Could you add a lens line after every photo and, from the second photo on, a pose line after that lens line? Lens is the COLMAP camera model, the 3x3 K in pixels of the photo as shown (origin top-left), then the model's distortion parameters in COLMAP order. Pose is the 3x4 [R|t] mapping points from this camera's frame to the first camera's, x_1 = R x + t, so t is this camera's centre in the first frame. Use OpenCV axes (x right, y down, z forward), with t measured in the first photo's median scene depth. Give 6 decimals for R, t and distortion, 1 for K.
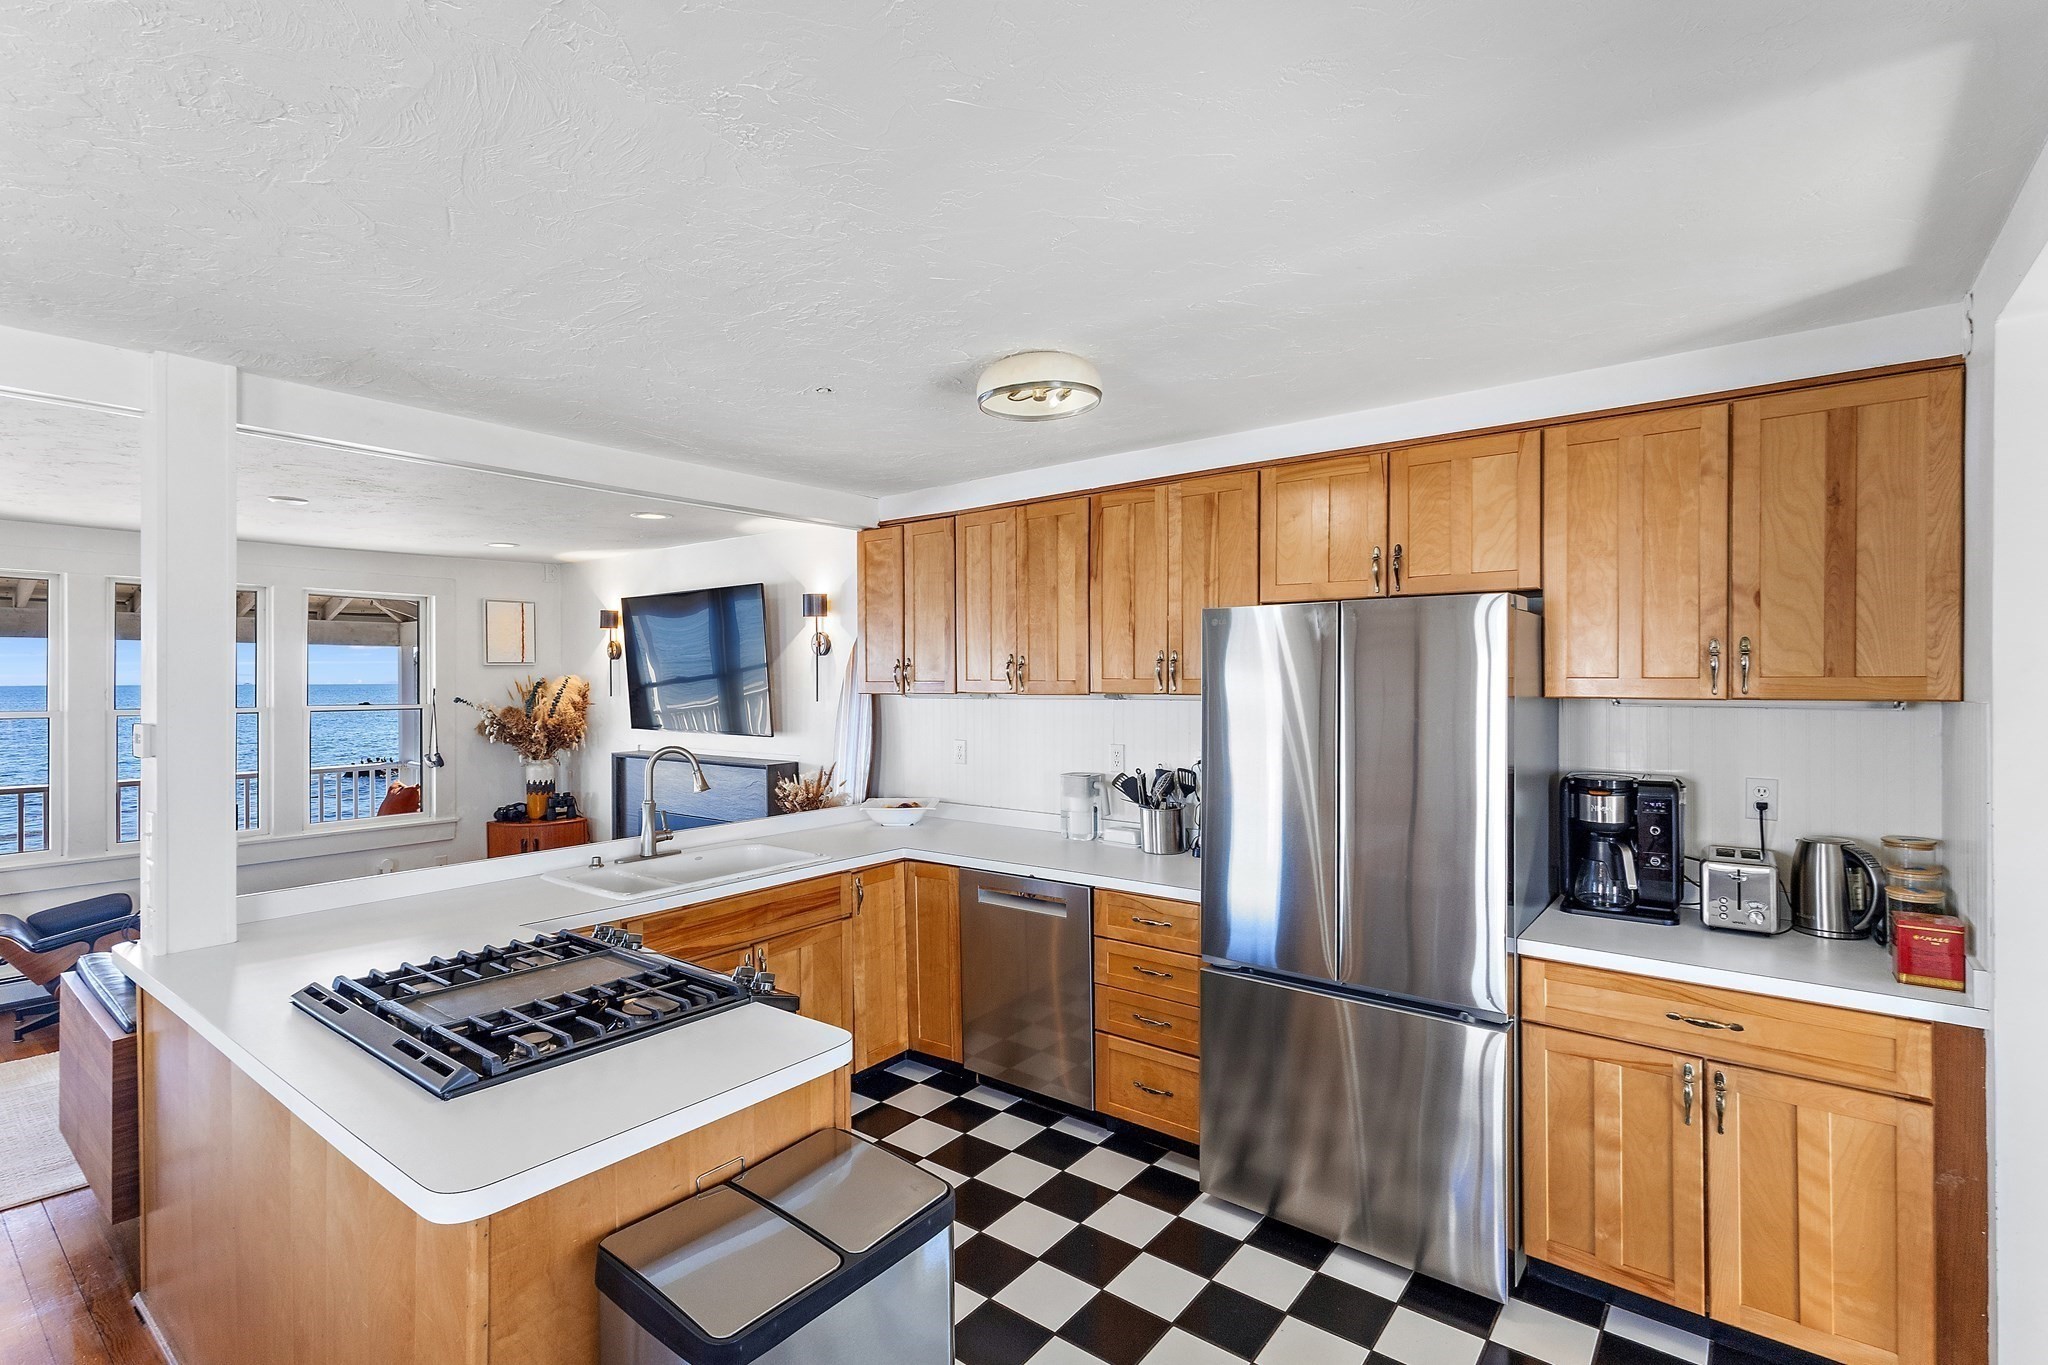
lens RADIAL K [[956.5, 0, 1024.0], [0, 956.5, 682.5], [0, 0, 1]] dist [-0.000471, -0.000022]
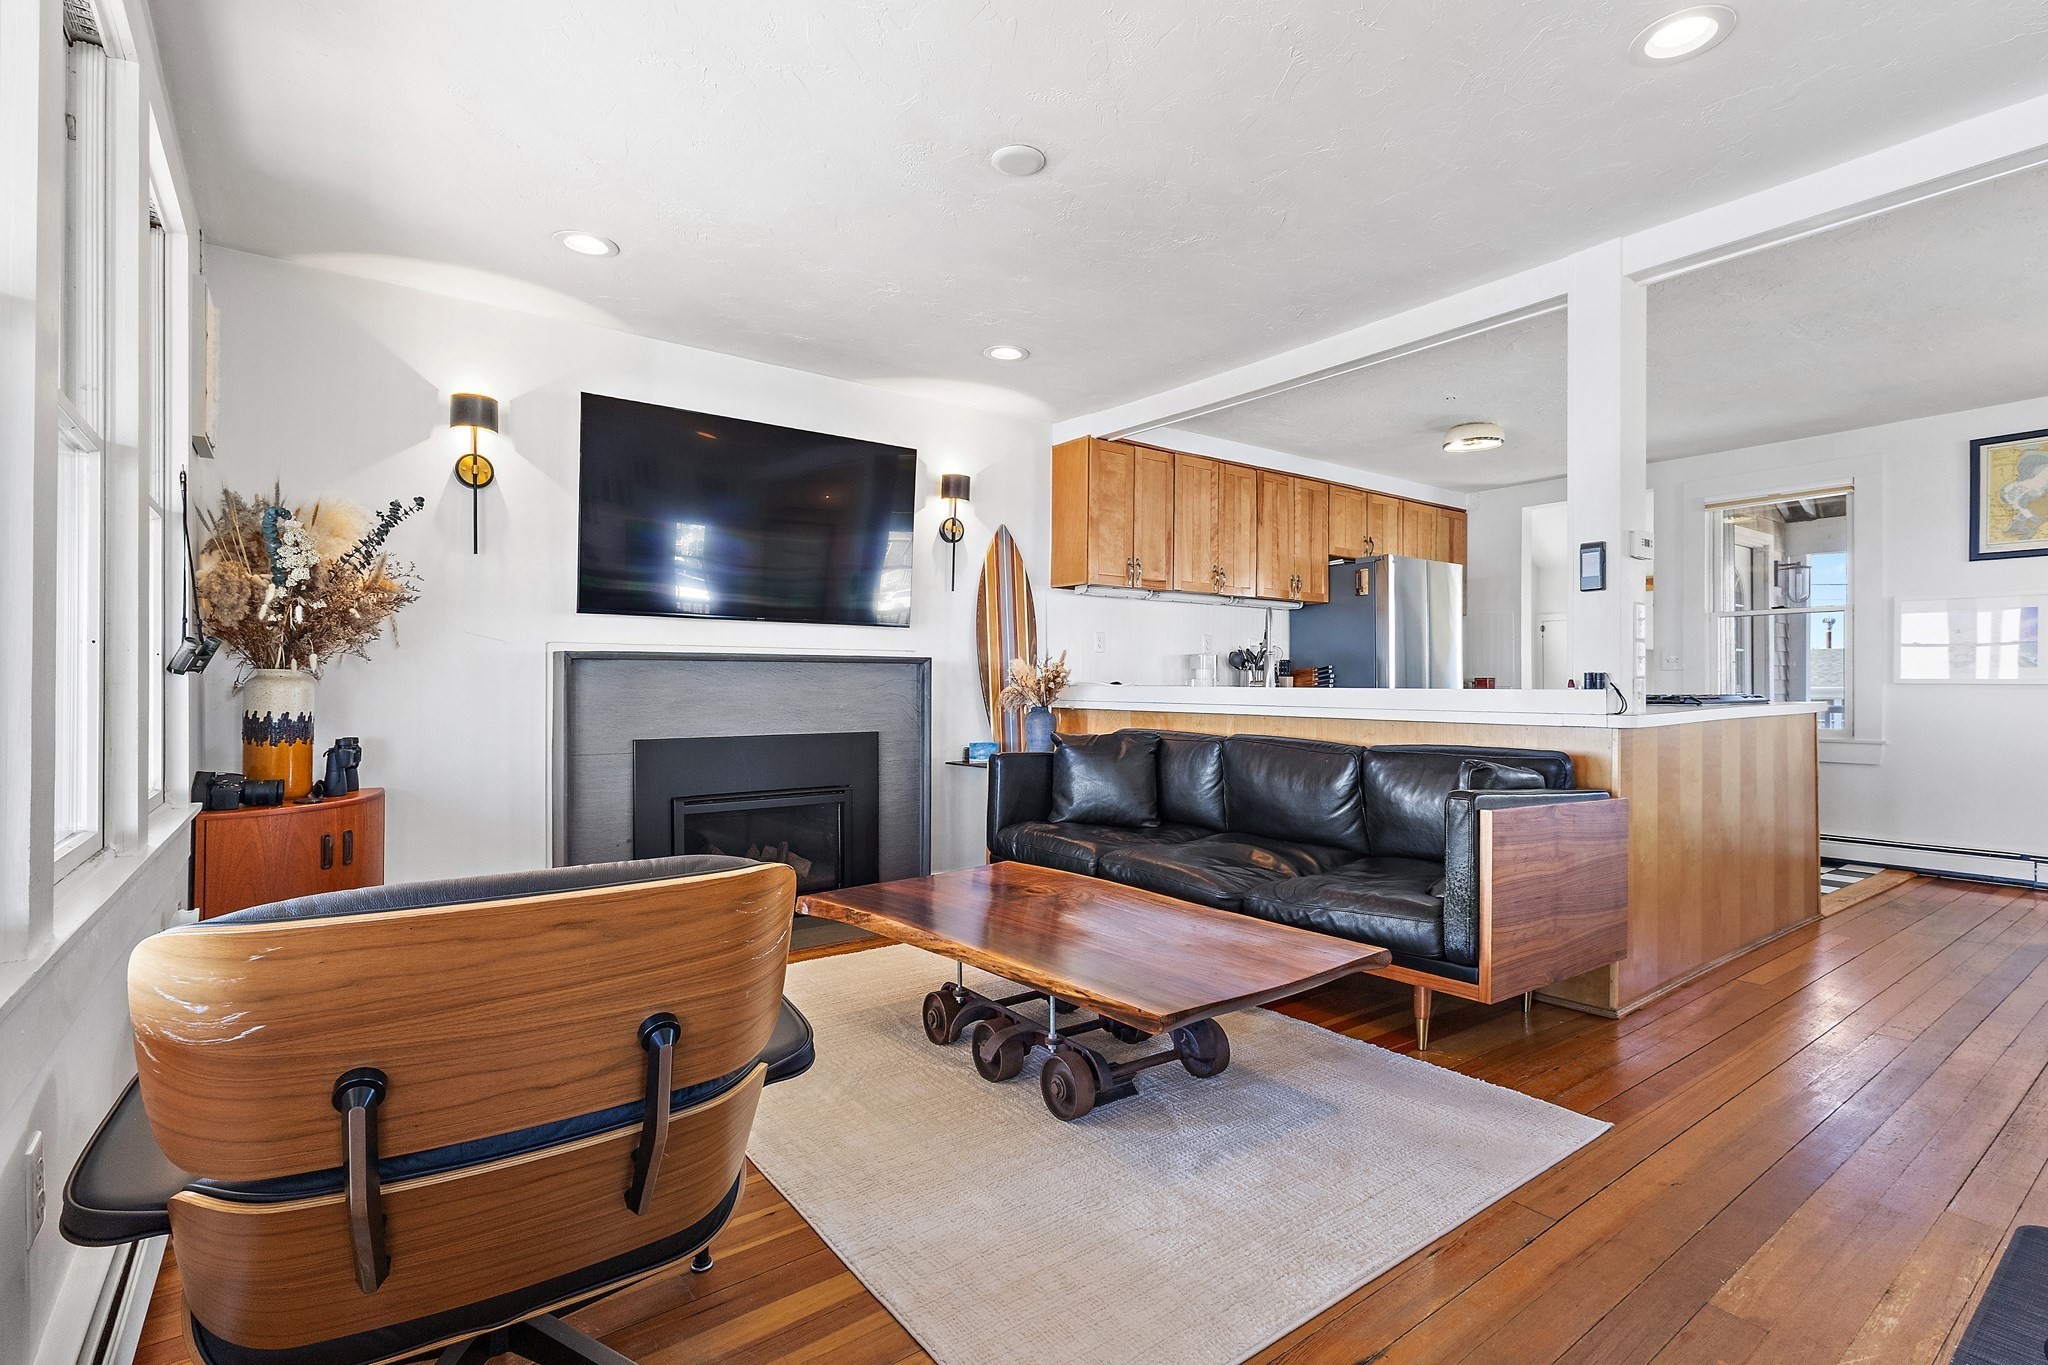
lens RADIAL K [[956.5, 0, 1024.0], [0, 956.5, 682.5], [0, 0, 1]] dist [-0.000471, -0.000022]
pose [[0.267209, 0.005396, 0.963624, -1.471257], [-0.001228, 0.999985, -0.005260, 0.152510], [-0.963638, 0.000222, 0.267211, 0.914280]]
